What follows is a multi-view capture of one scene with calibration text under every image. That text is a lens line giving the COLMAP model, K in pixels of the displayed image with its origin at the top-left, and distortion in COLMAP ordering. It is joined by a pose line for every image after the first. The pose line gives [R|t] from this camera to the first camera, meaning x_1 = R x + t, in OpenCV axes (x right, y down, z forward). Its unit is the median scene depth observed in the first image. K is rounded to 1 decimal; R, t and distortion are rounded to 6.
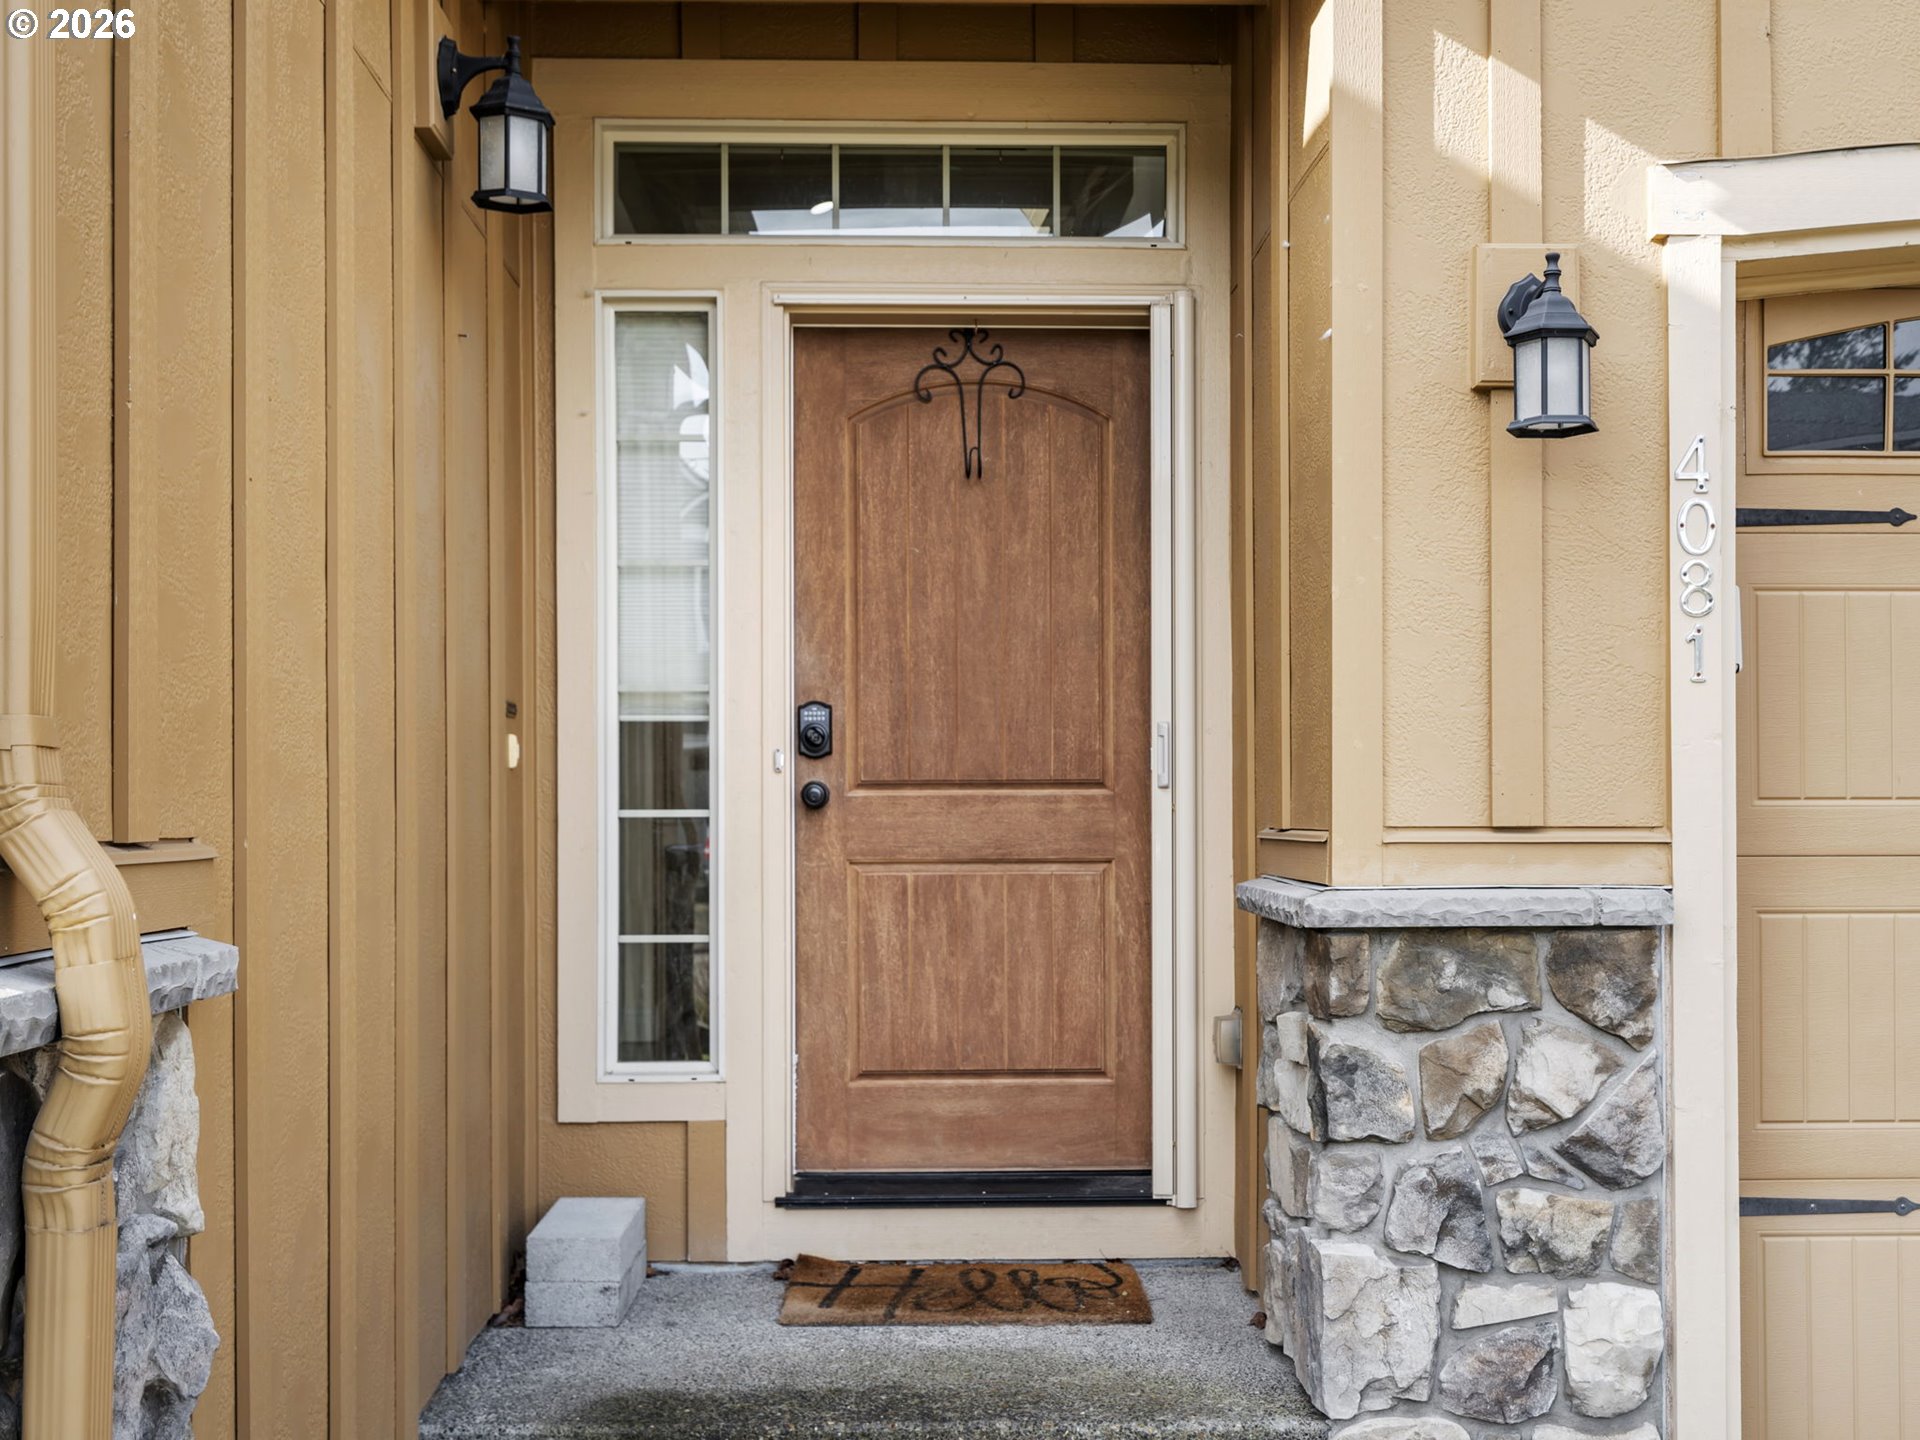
lens RADIAL K [[1970.3, 0, 960.6], [0, 1970.3, 765.3], [0, 0, 1]] dist [0.006910, 0.009610]
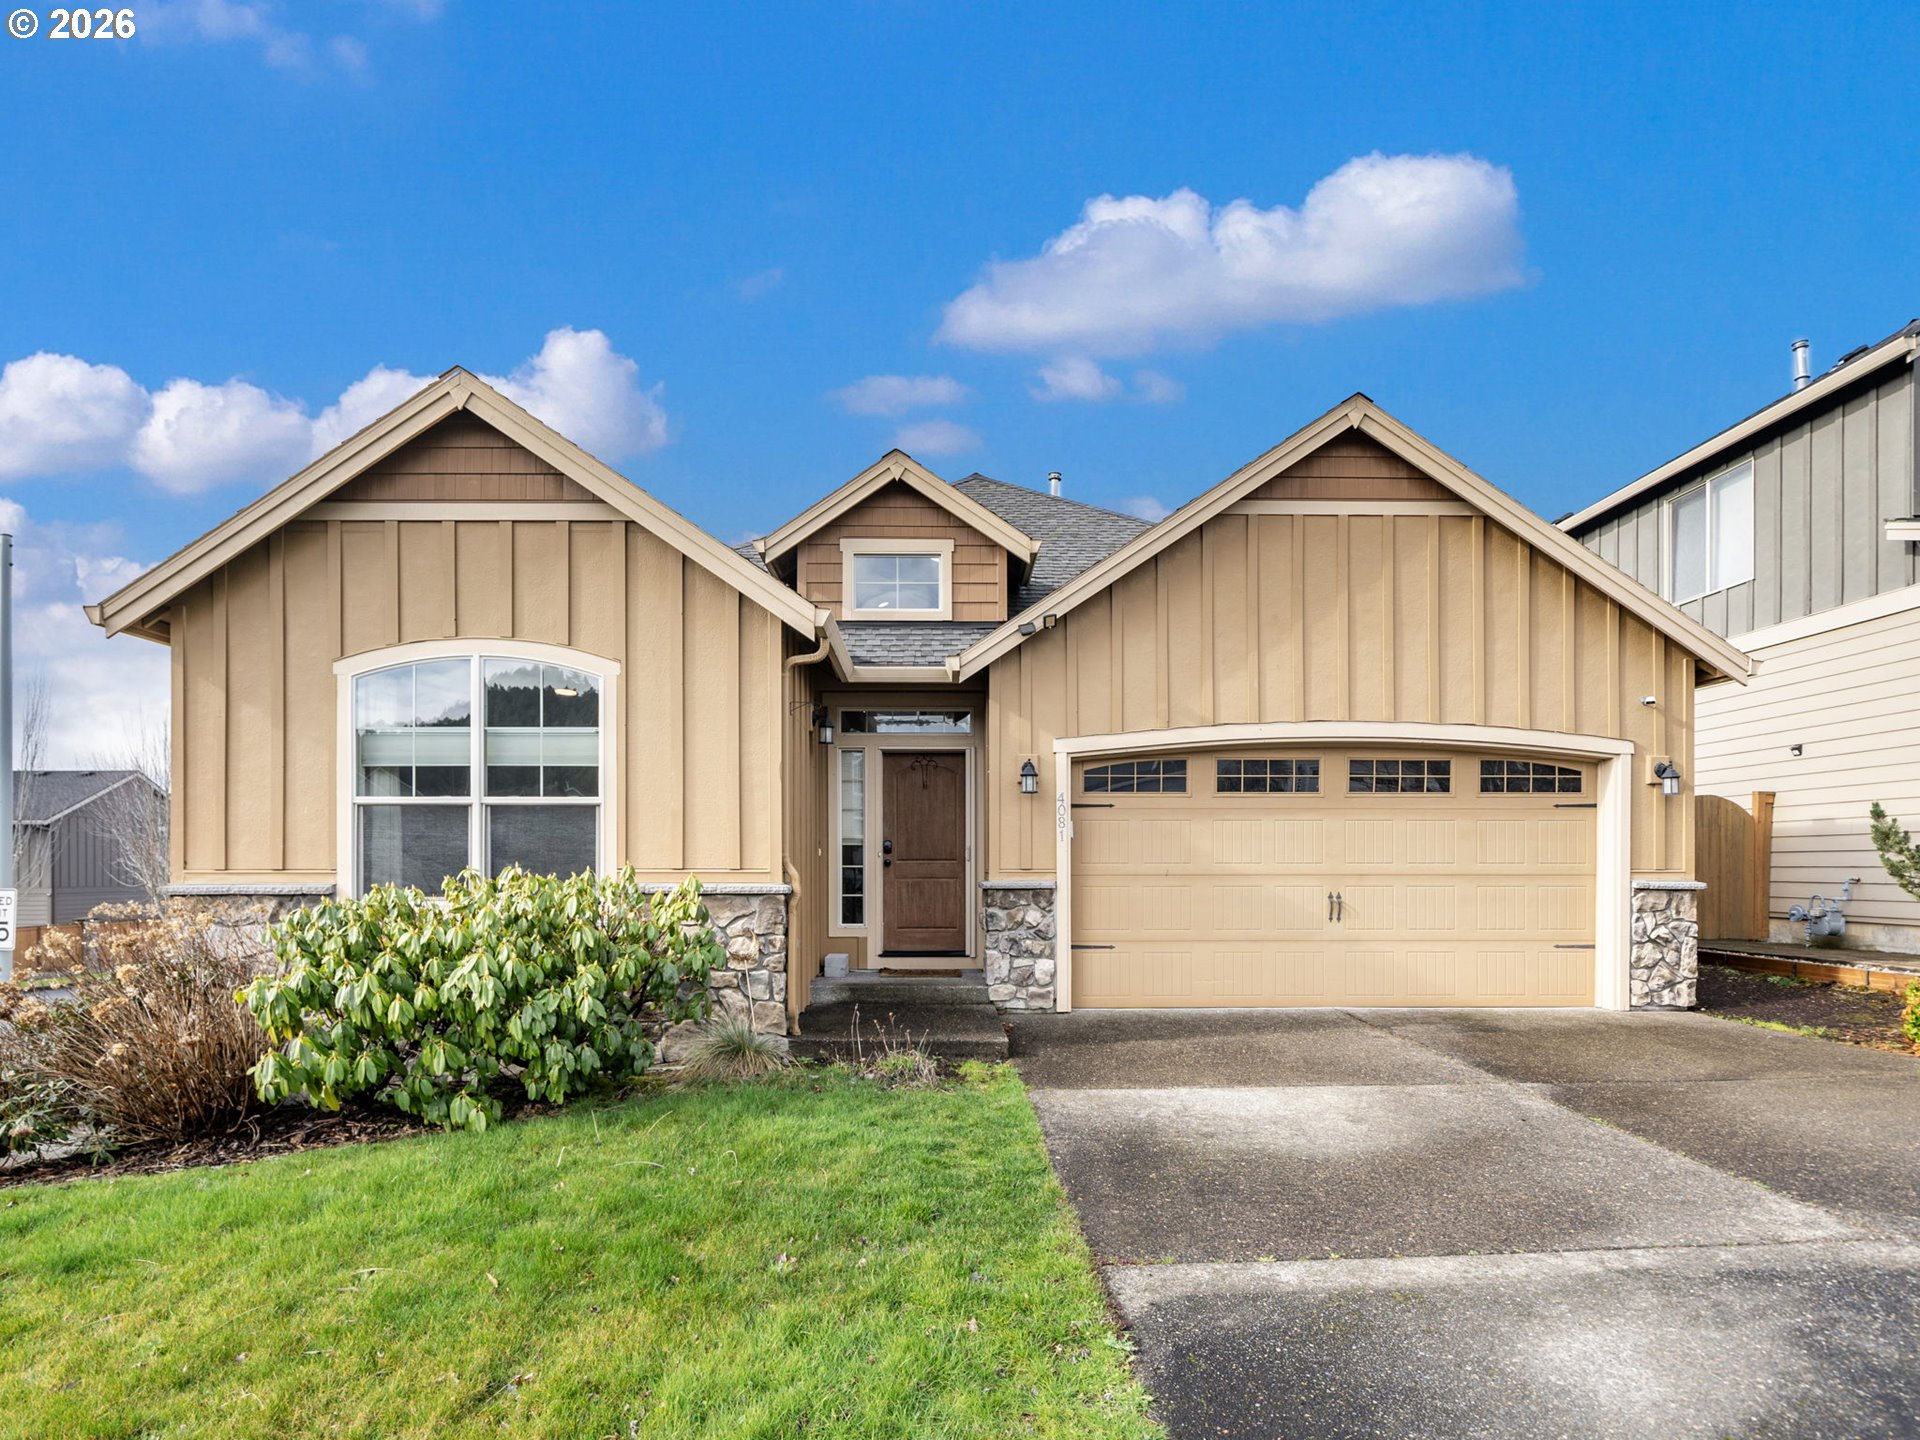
lens RADIAL K [[1013.5, 0, 954.6], [0, 1013.5, 834.1], [0, 0, 1]] dist [-0.002357, 0.000181]
pose [[0.999957, 0.001964, -0.009008, 0.103203], [-0.002058, 0.999944, -0.010363, -0.026058], [0.008987, 0.010381, 0.999906, -1.360696]]
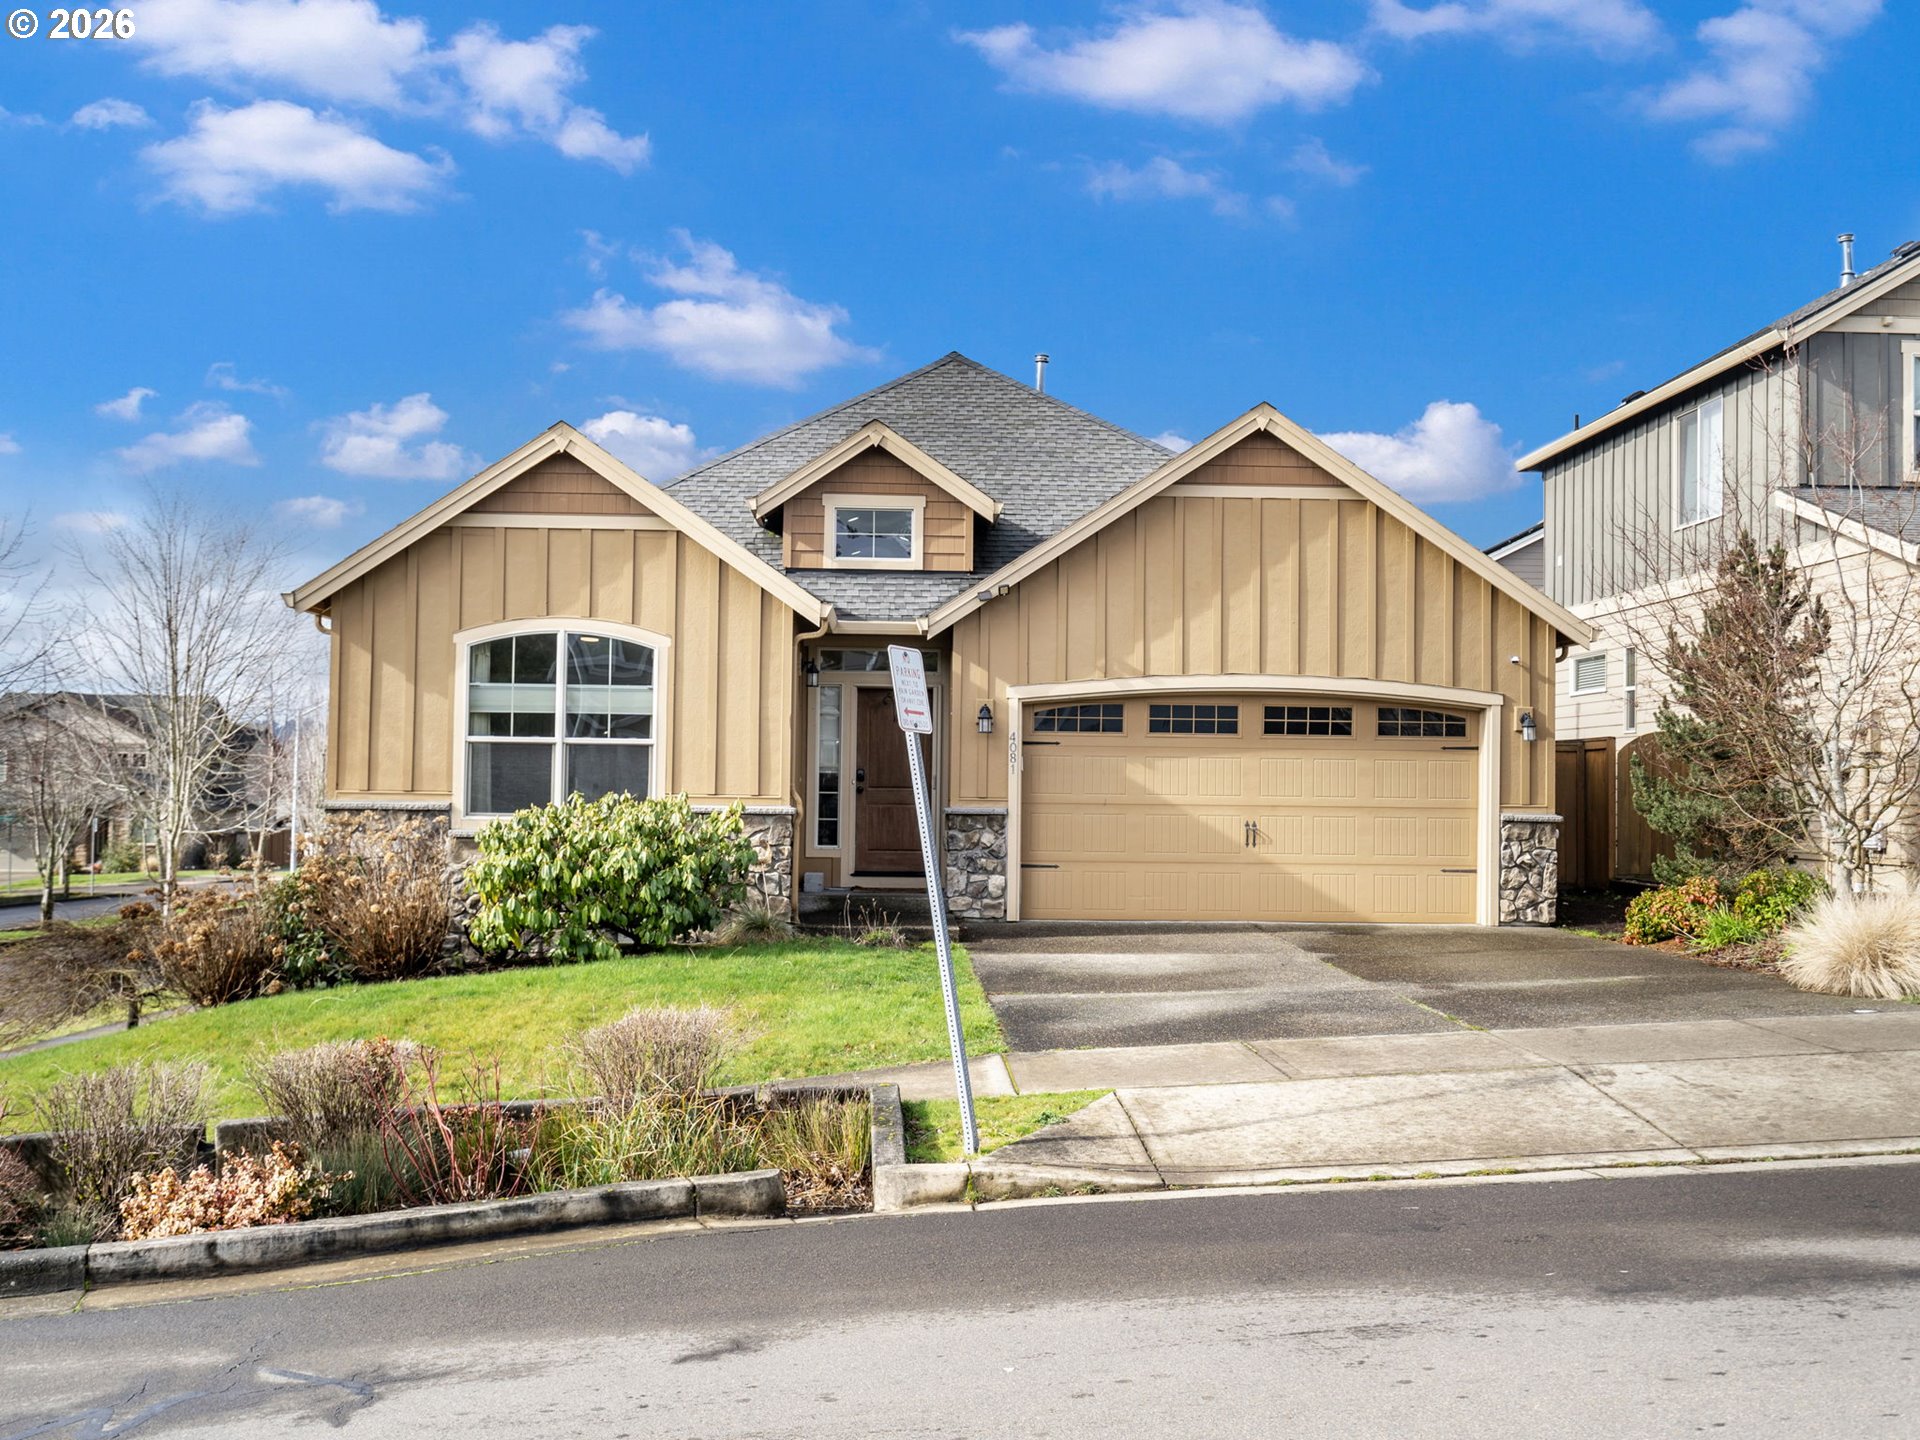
lens RADIAL K [[1897.2, 0, 964.2], [0, 1897.2, 628.0], [0, 0, 1]] dist [-0.009321, -0.000248]
pose [[0.999841, 0.015642, 0.008597, 0.144966], [-0.015083, 0.997981, -0.061693, -0.105565], [-0.009545, 0.061554, 0.998058, -3.997442]]
